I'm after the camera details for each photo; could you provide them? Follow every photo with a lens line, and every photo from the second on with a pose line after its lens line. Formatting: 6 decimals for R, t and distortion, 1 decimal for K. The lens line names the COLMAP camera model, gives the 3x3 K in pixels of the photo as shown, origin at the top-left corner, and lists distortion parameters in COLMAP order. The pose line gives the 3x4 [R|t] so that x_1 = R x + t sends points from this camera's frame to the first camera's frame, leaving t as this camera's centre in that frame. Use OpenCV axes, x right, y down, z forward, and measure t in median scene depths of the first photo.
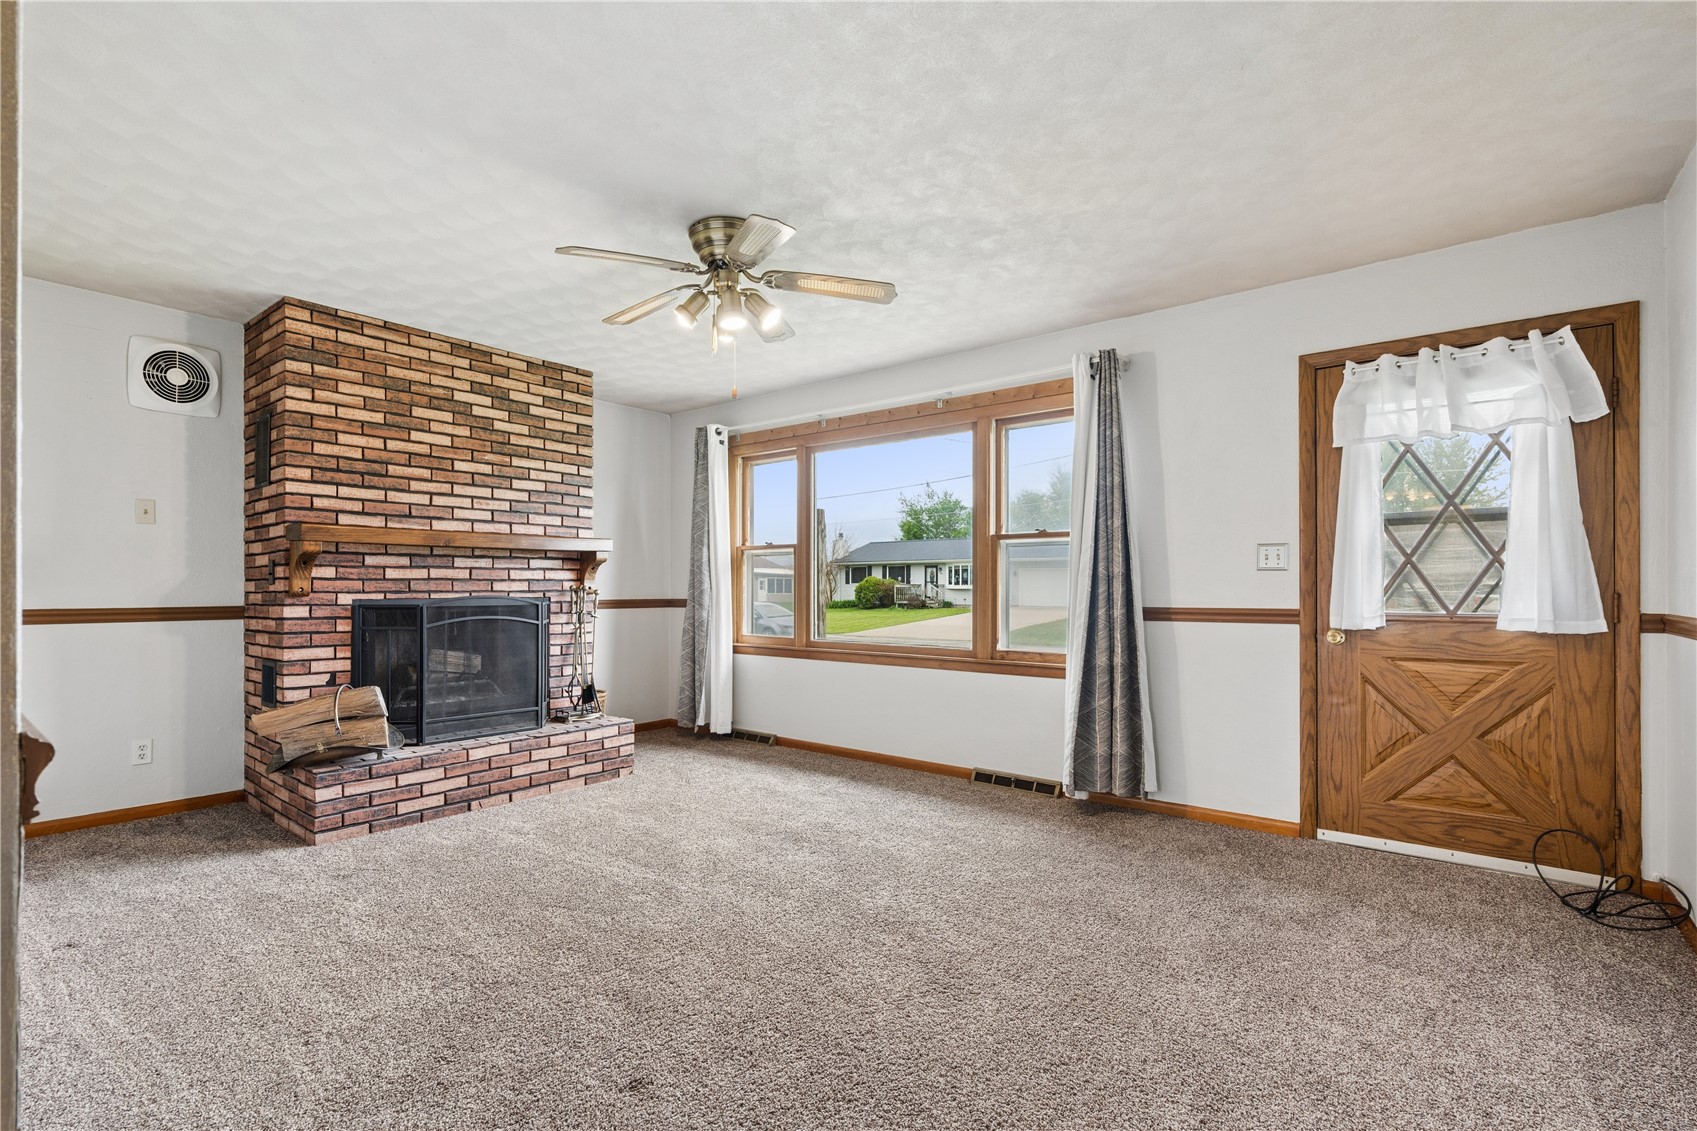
lens RADIAL K [[767.8, 0, 852.5], [0, 767.8, 578.5], [0, 0, 1]] dist [-0.001322, -0.000303]
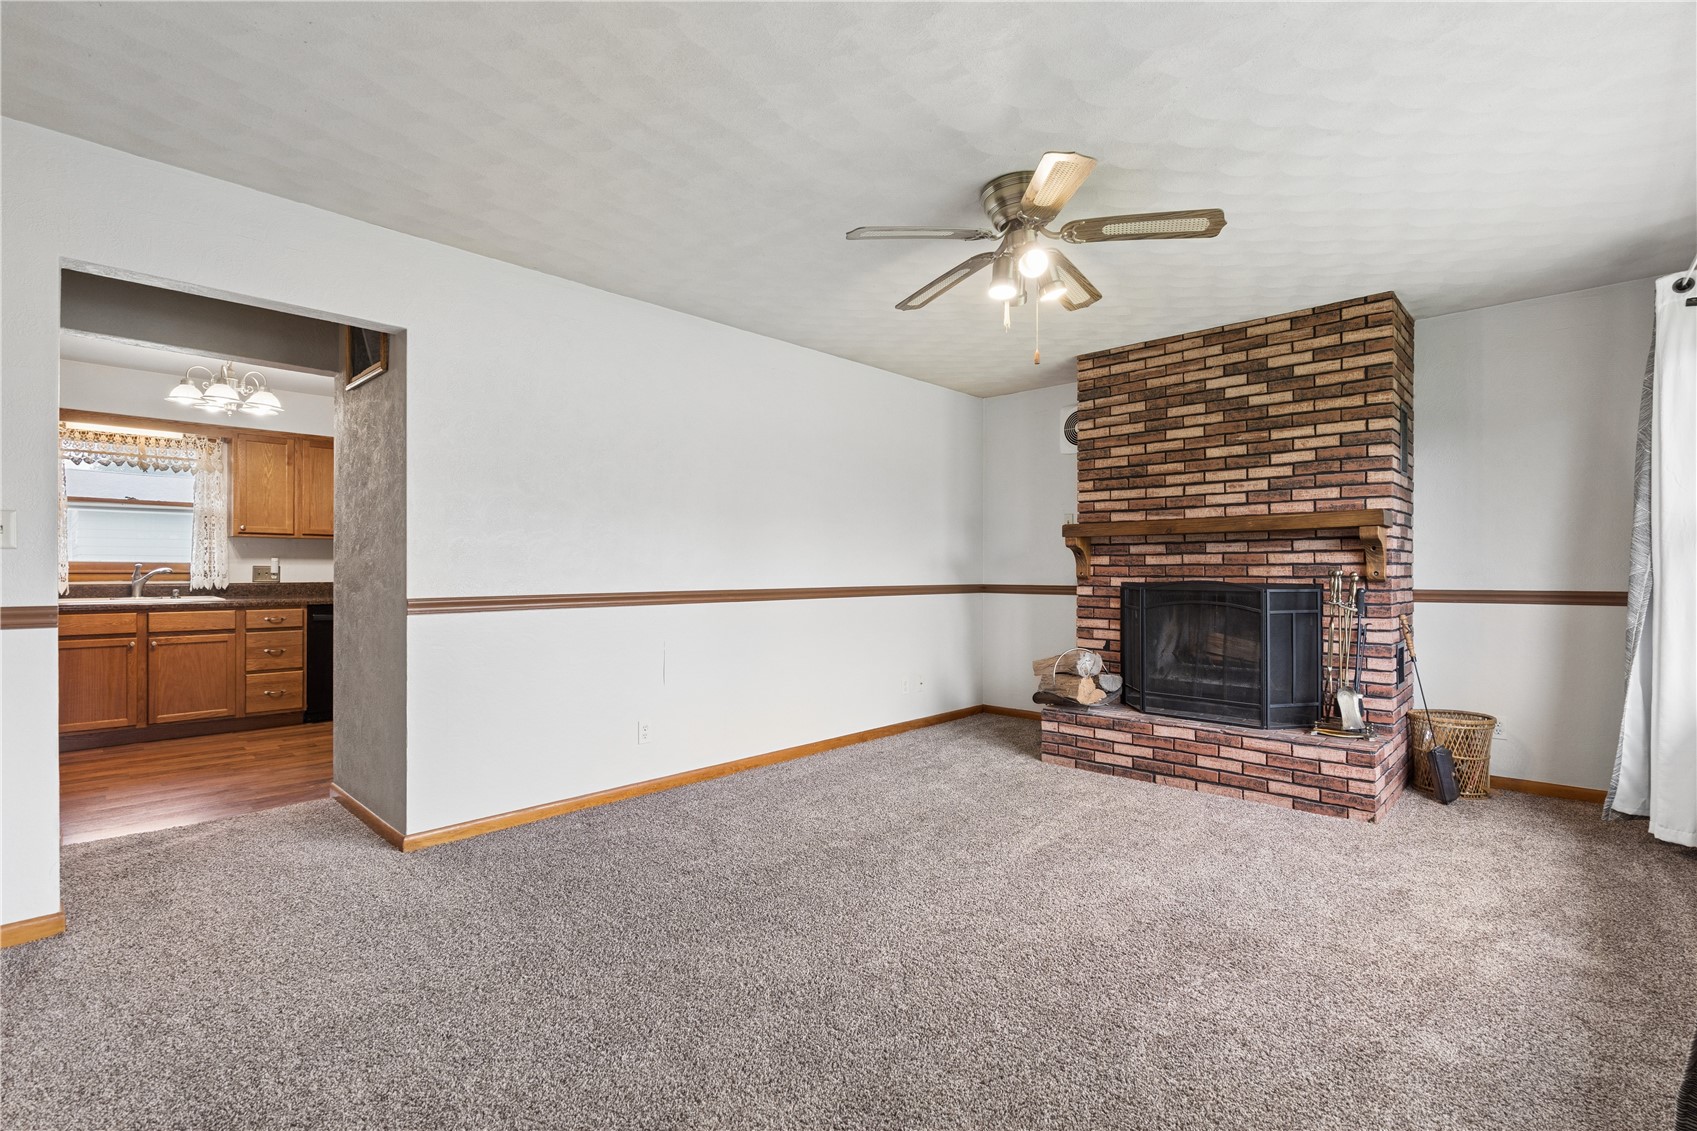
lens RADIAL K [[757.0, 0, 852.8], [0, 757.0, 570.2], [0, 0, 1]] dist [-0.003354, -0.000510]
pose [[-0.071368, -0.005851, -0.997433, 0.527668], [0.007465, 0.999952, -0.006400, 0.011633], [0.997422, -0.007902, -0.071321, 0.604821]]
